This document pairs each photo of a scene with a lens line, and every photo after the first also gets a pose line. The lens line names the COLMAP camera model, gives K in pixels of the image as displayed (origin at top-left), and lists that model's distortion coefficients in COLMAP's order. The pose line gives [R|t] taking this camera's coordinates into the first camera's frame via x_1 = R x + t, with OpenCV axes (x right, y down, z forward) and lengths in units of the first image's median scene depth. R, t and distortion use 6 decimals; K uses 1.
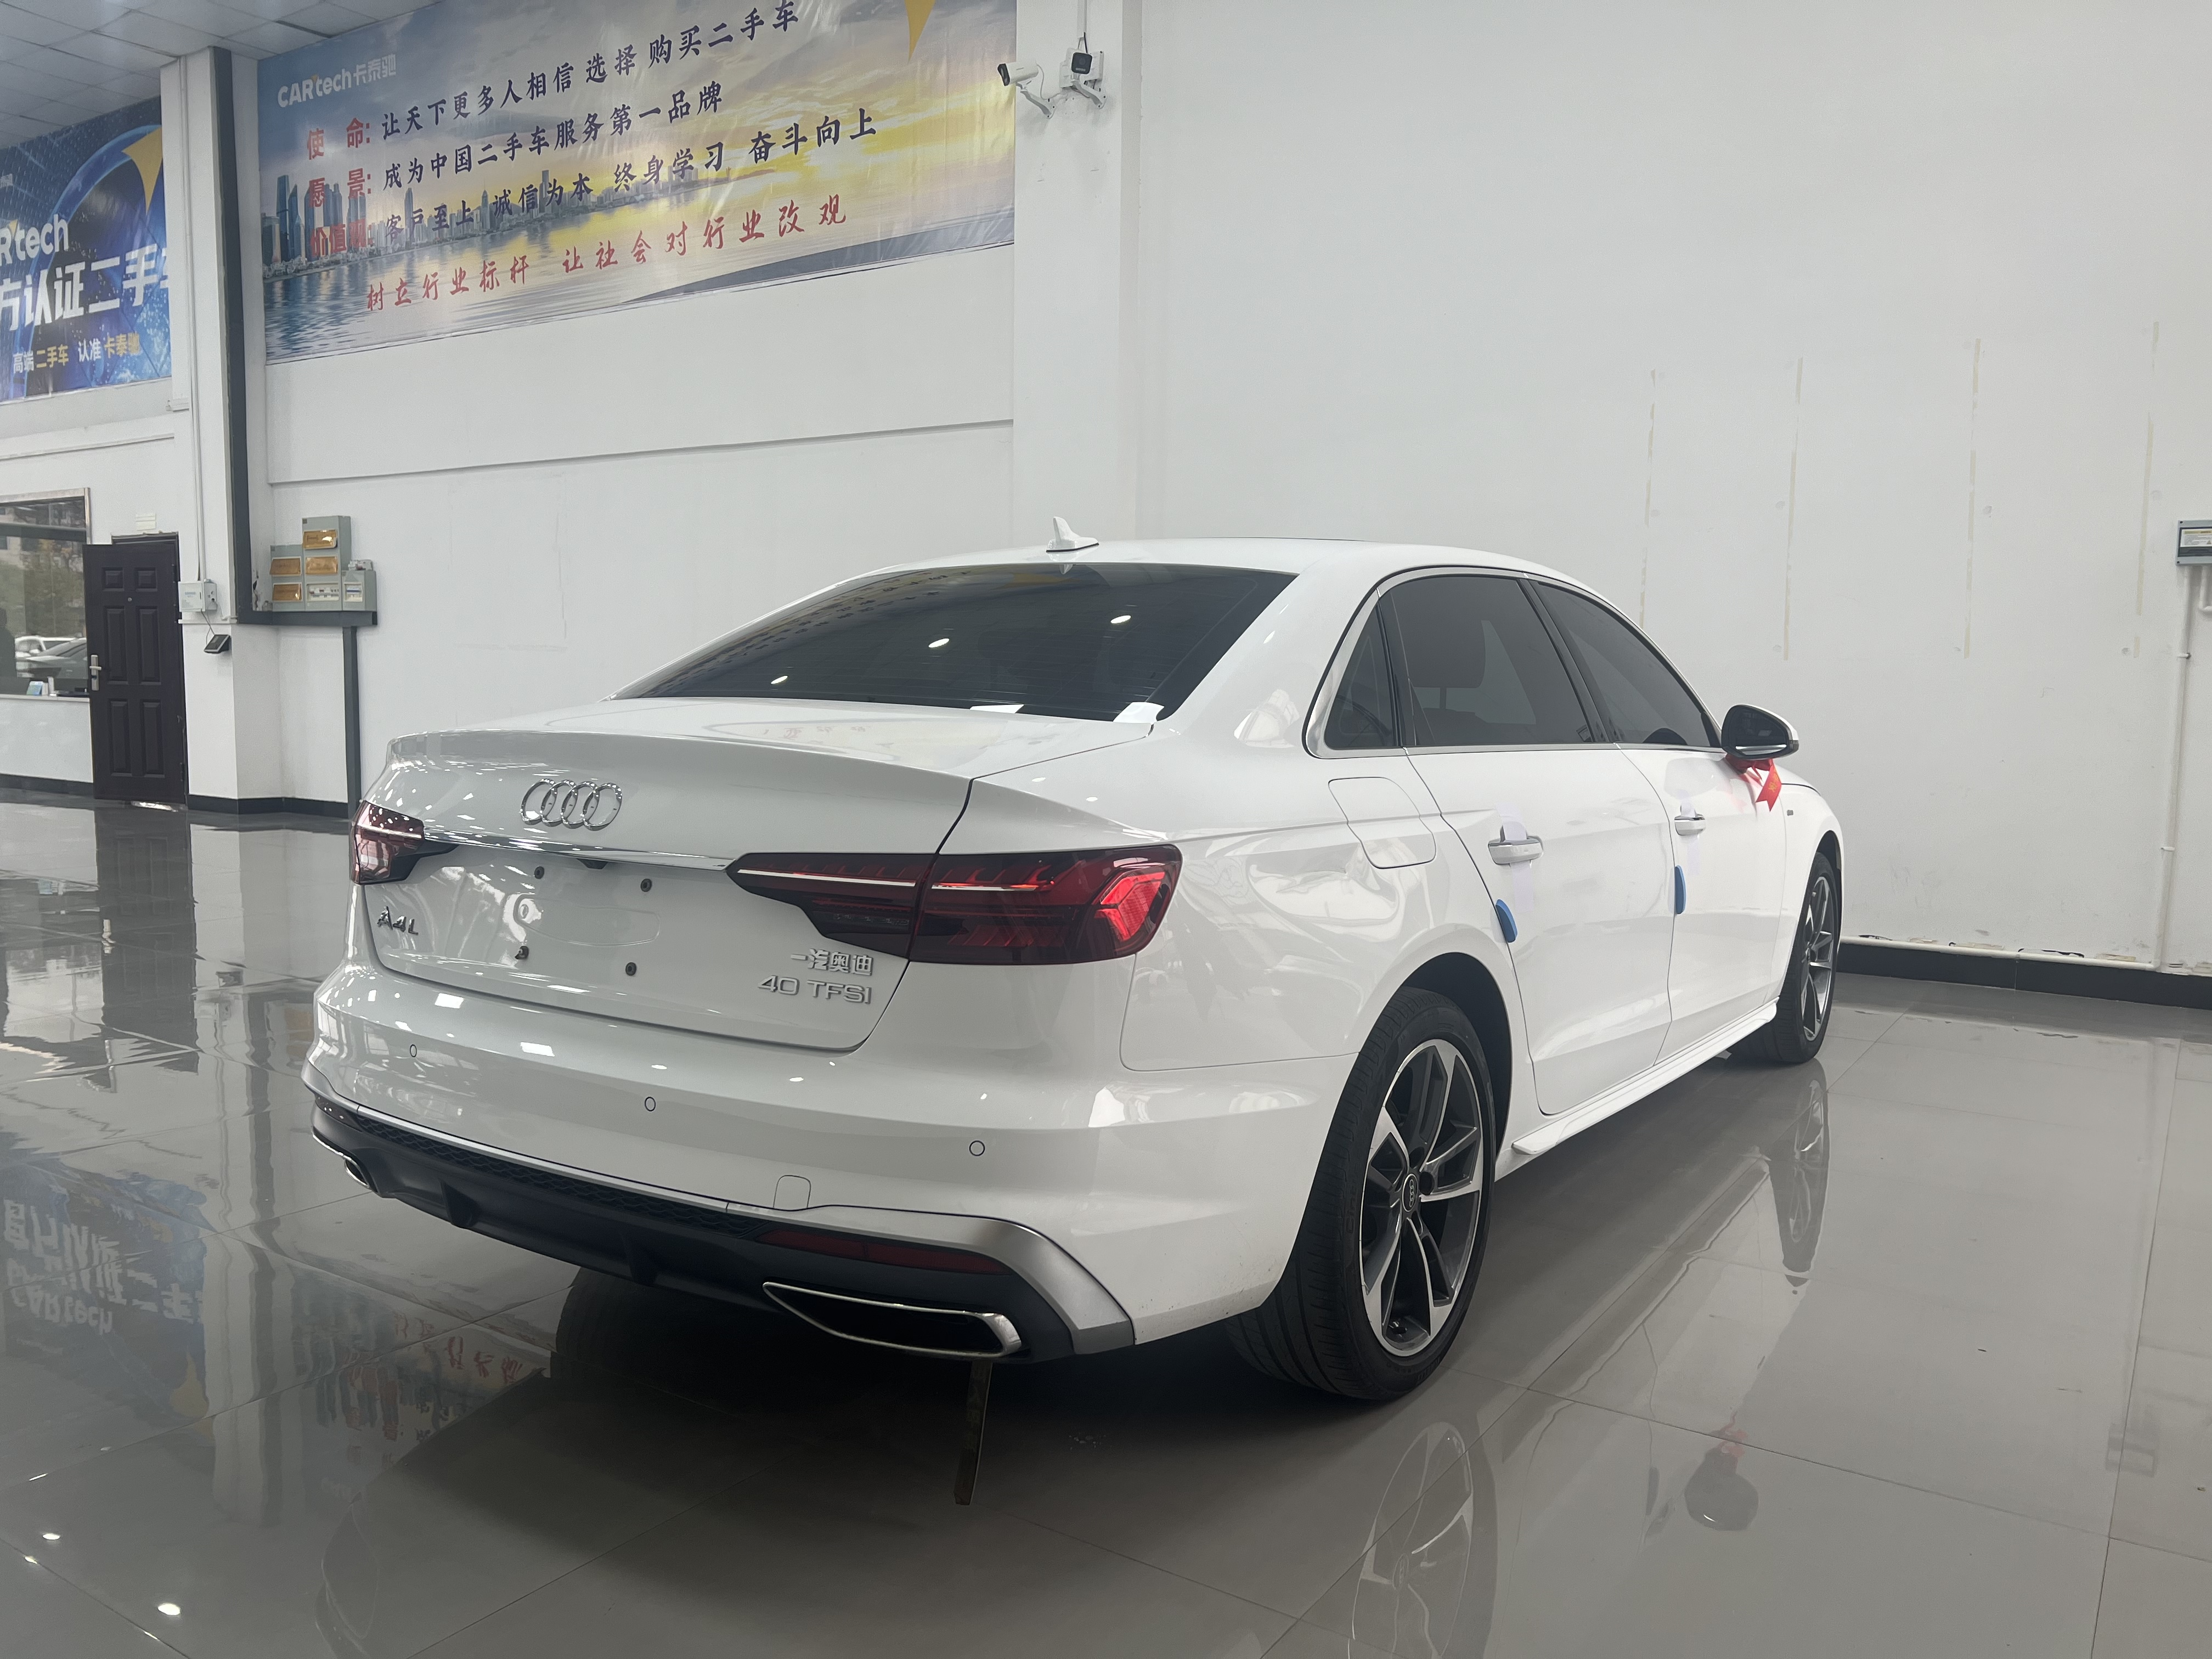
lens RADIAL K [[1655.7, 0, 1094.1], [0, 1655.7, 830.1], [0, 0, 1]] dist [0.039616, -0.041895]
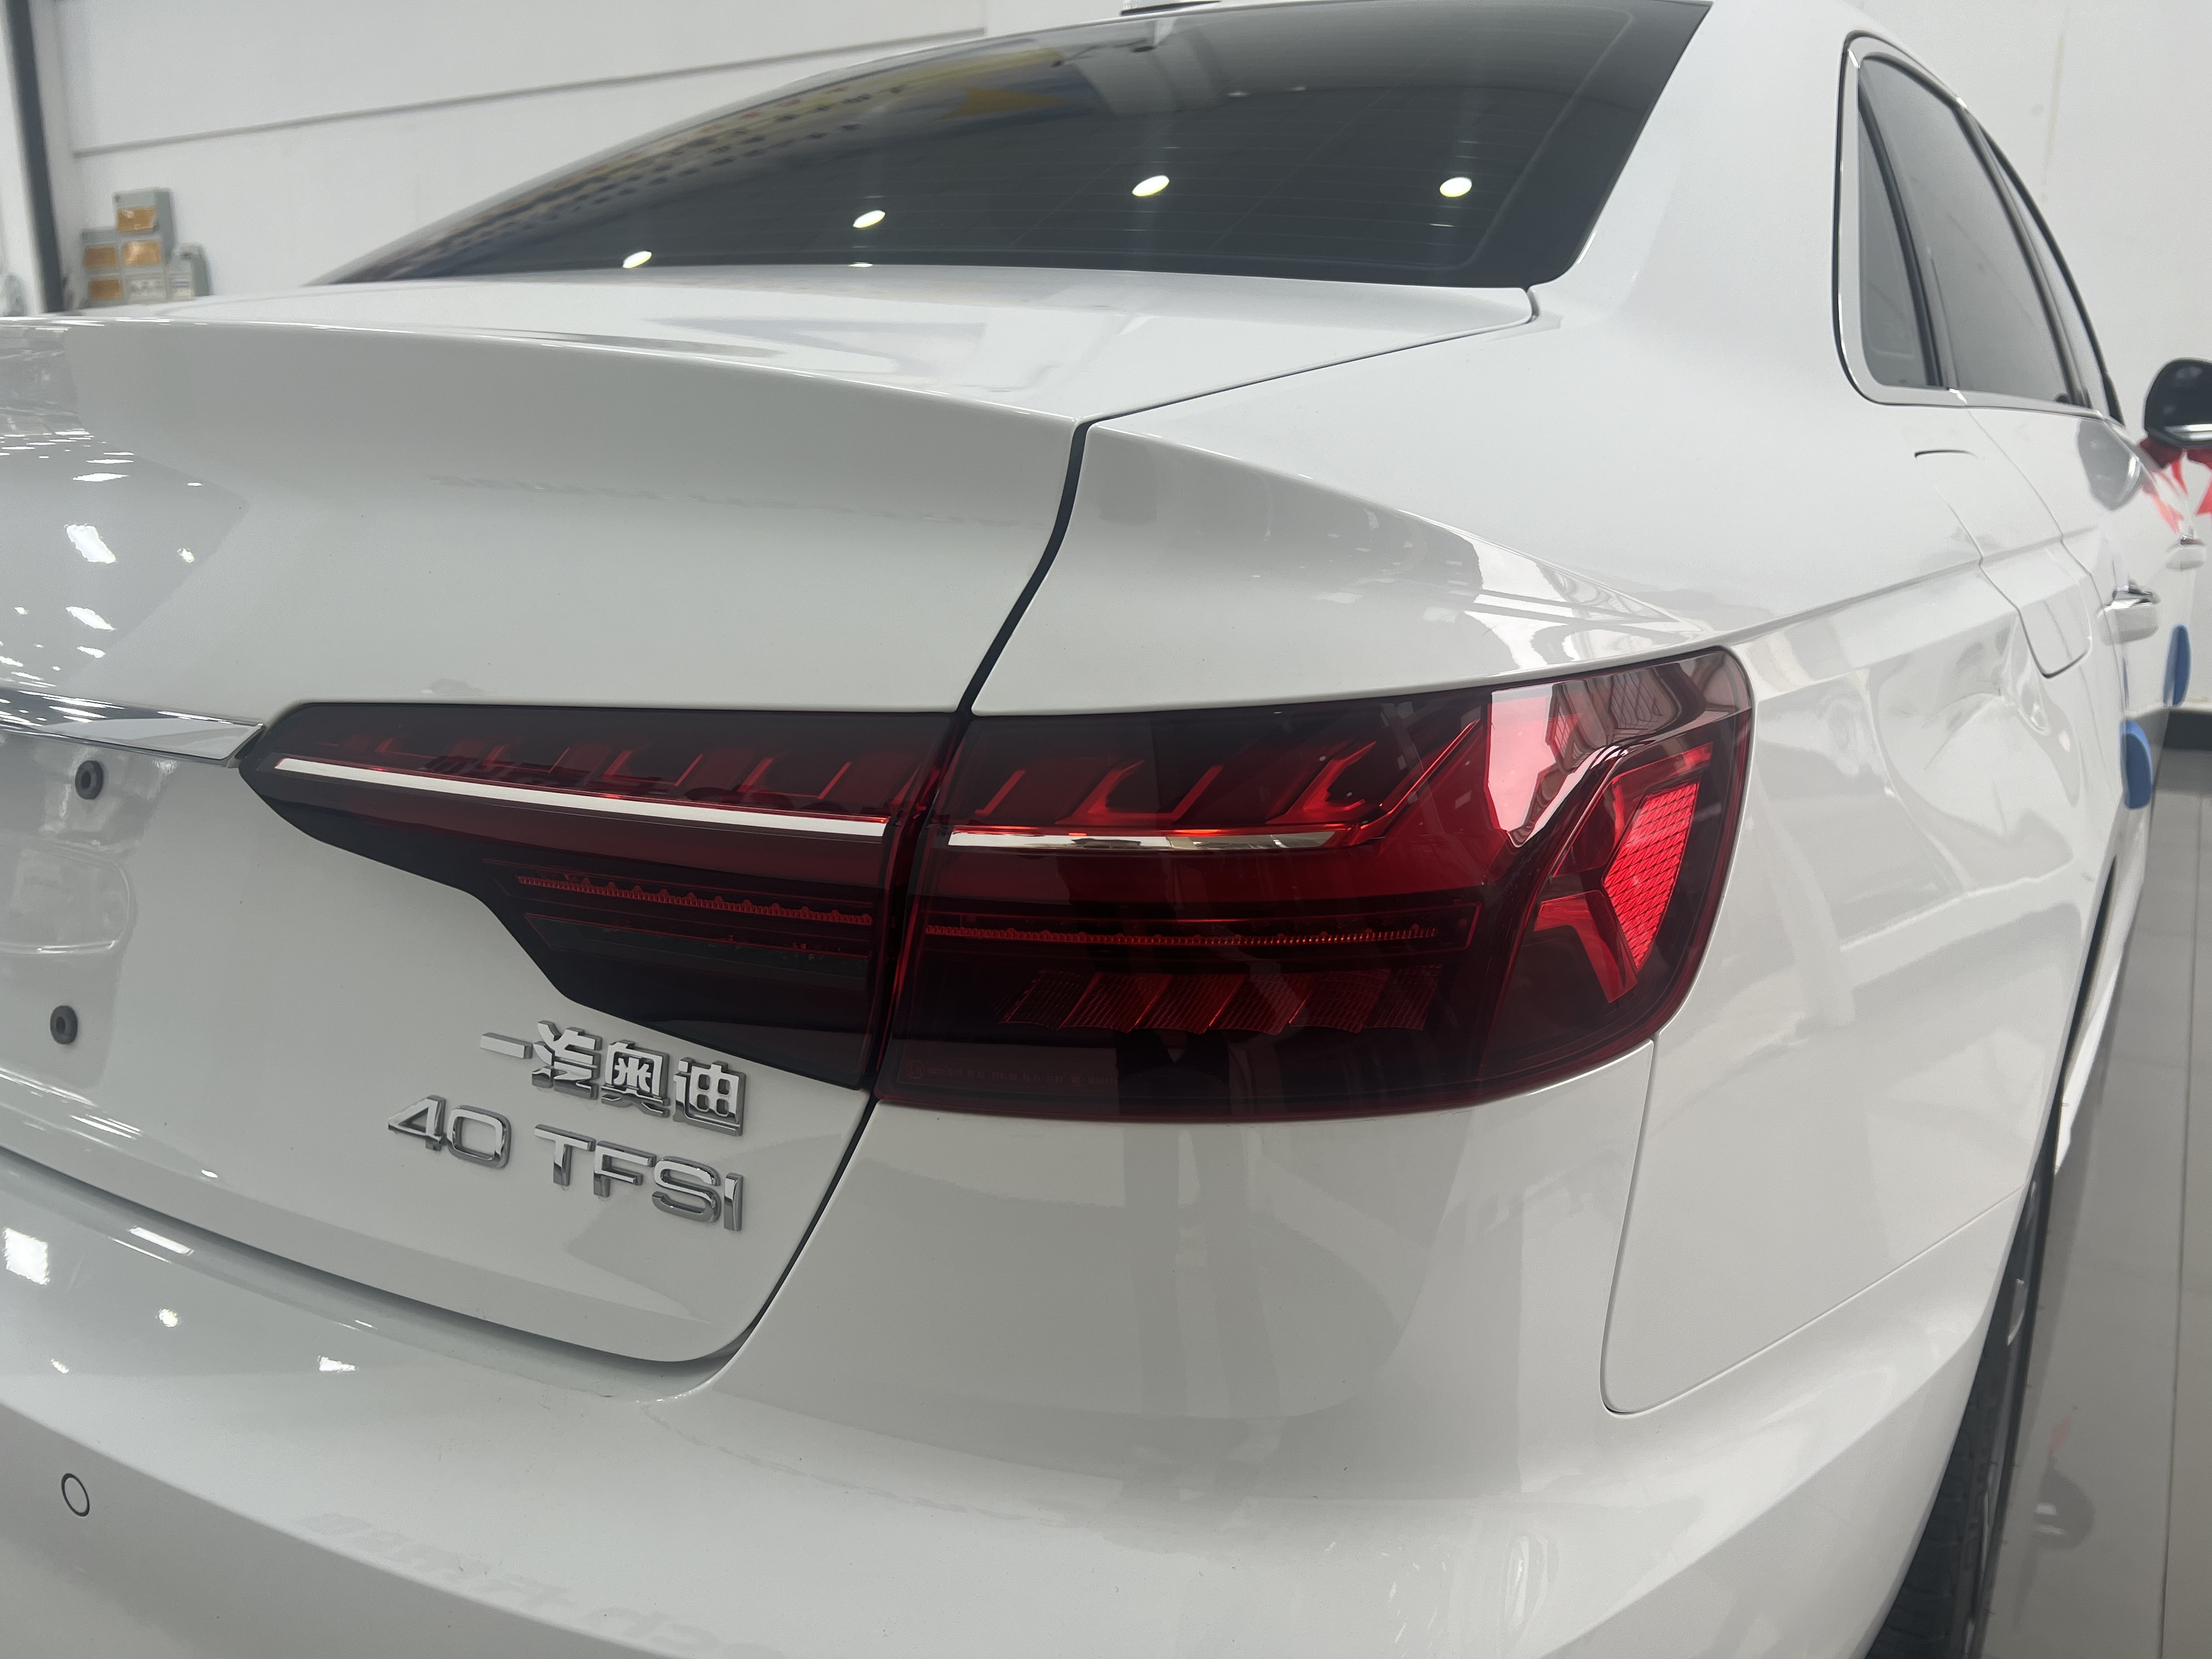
lens RADIAL K [[1655.7, 0, 1092.8], [0, 1655.7, 821.9], [0, 0, 1]] dist [0.039616, -0.041895]
pose [[0.999726, -0.016740, 0.016345, -0.074870], [0.014052, 0.988192, 0.152578, -0.007889], [-0.018706, -0.152306, 0.988156, 0.699415]]
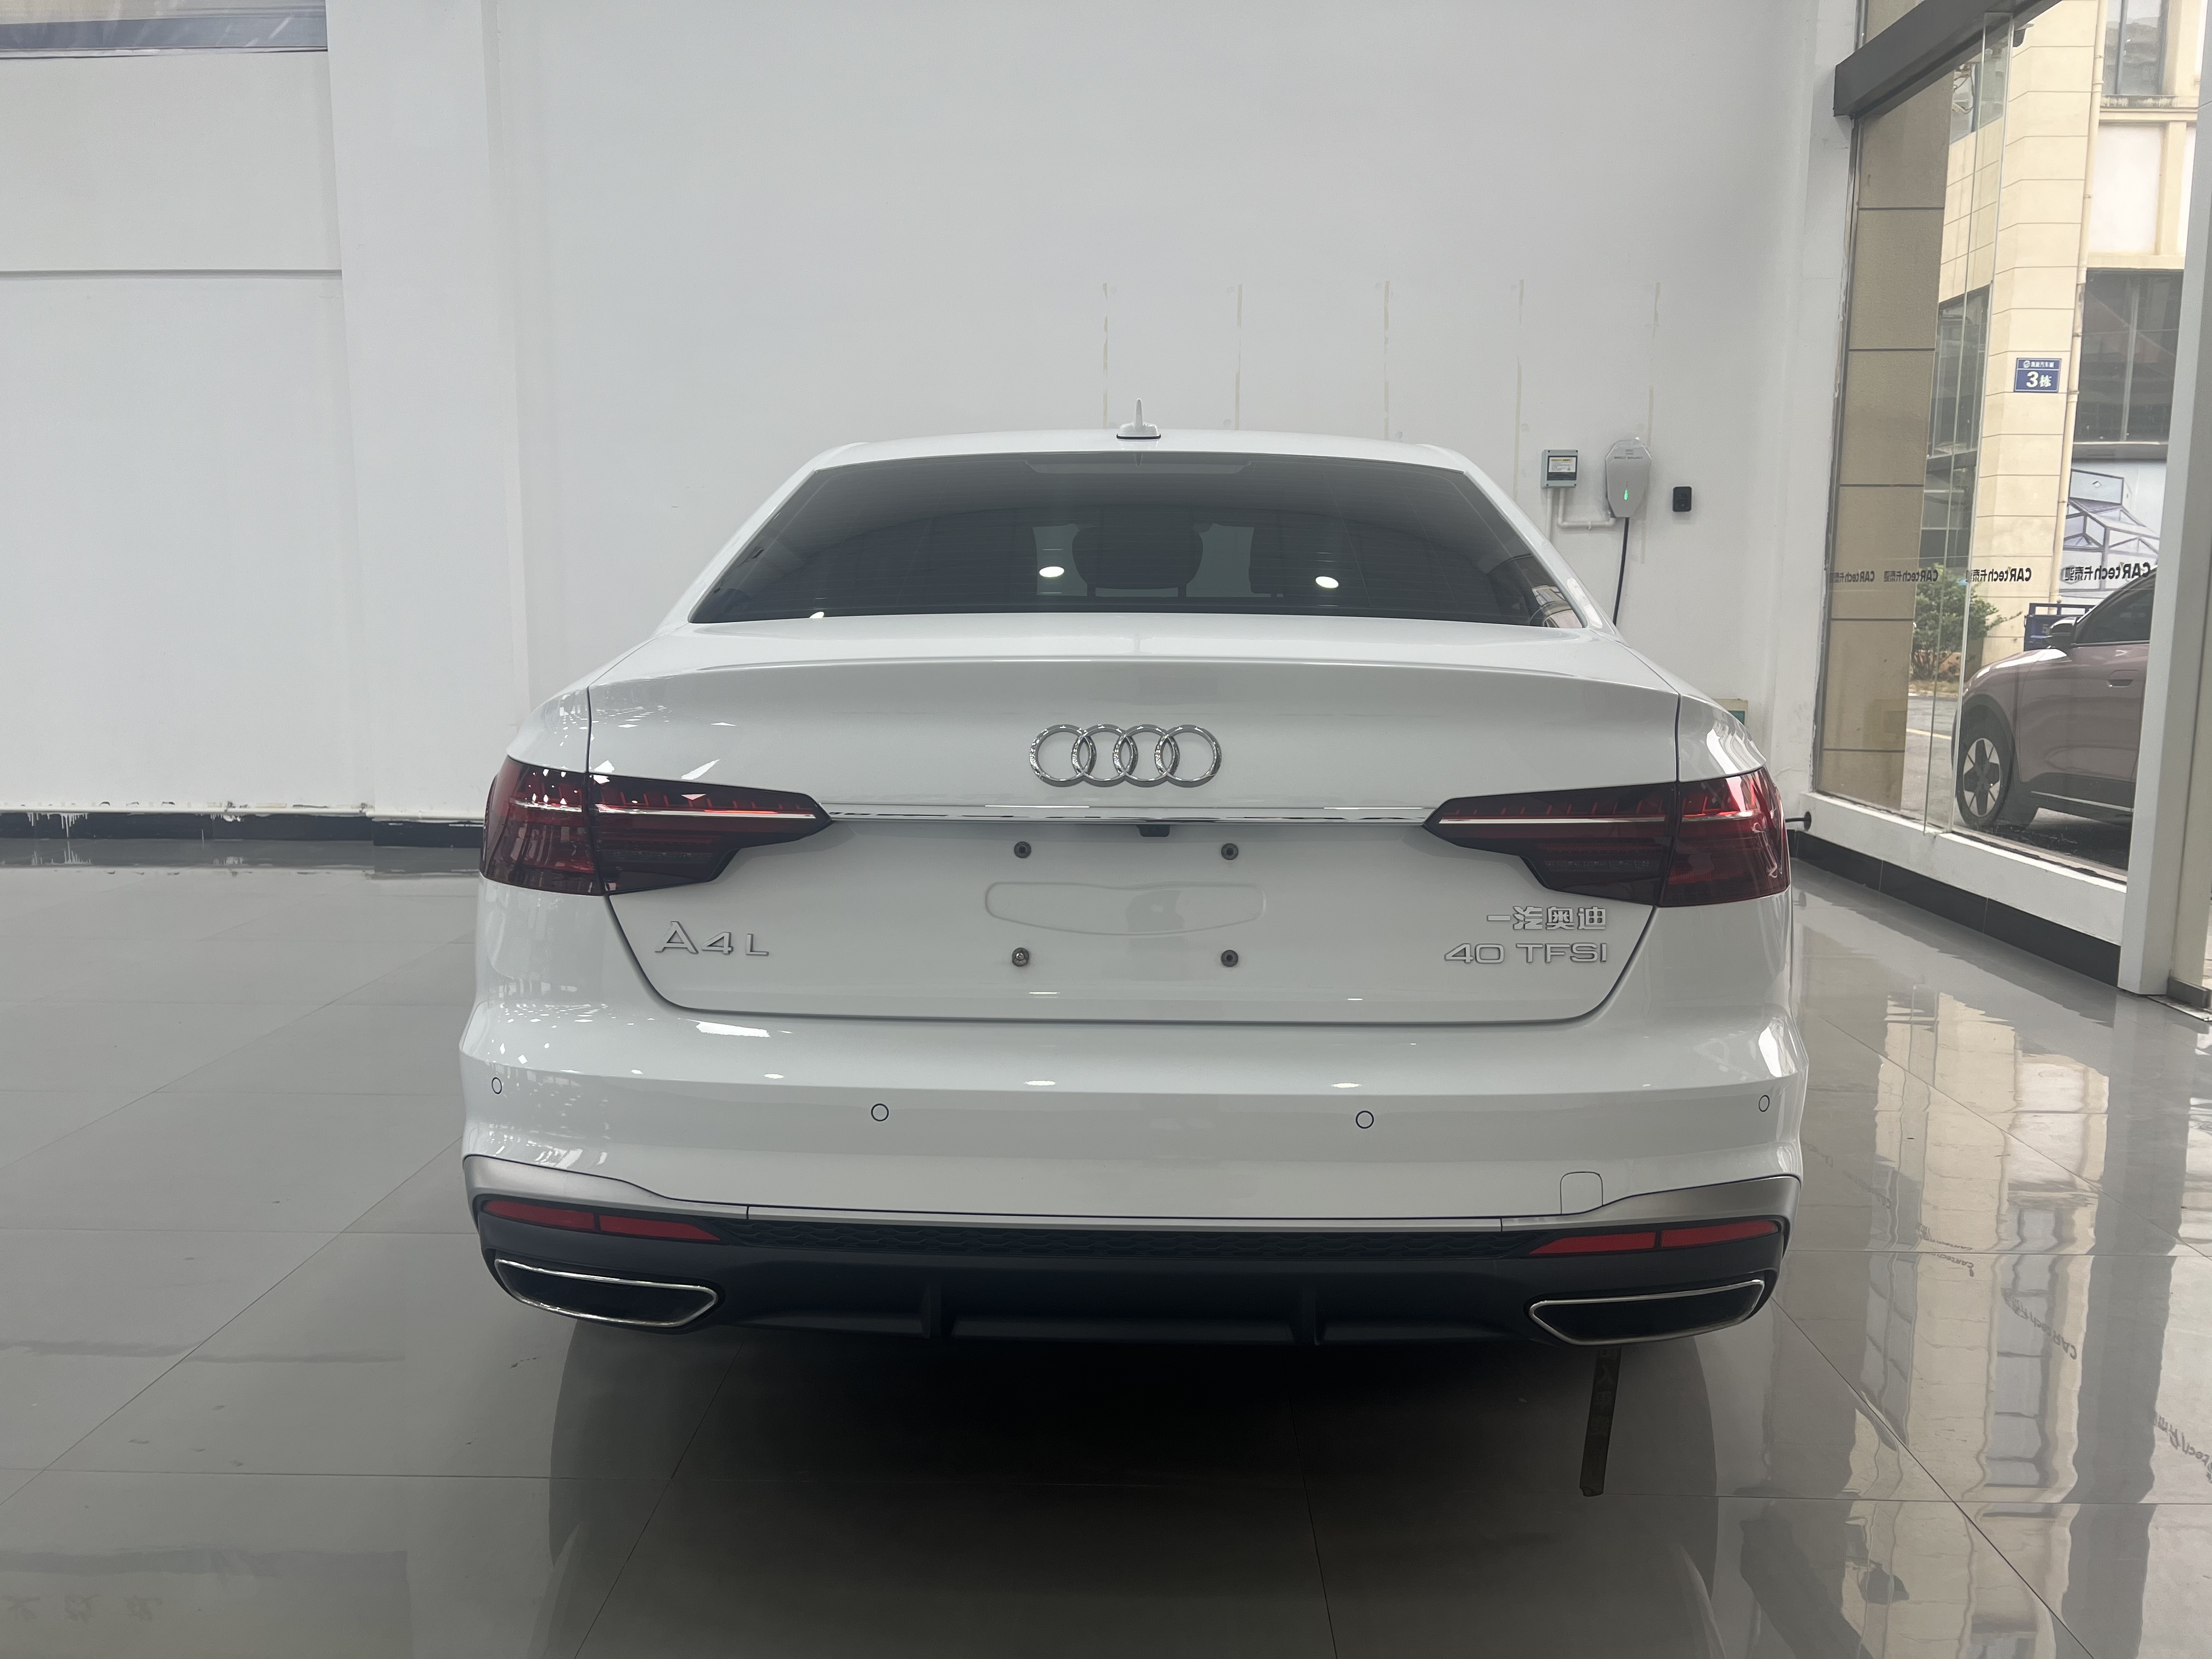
lens RADIAL K [[1655.7, 0, 1100.1], [0, 1655.7, 835.7], [0, 0, 1]] dist [0.039616, -0.041895]
pose [[0.846902, -0.086321, 0.524695, -0.777737], [0.056097, 0.995733, 0.073268, -0.037456], [-0.528781, -0.032617, 0.848131, 0.391352]]
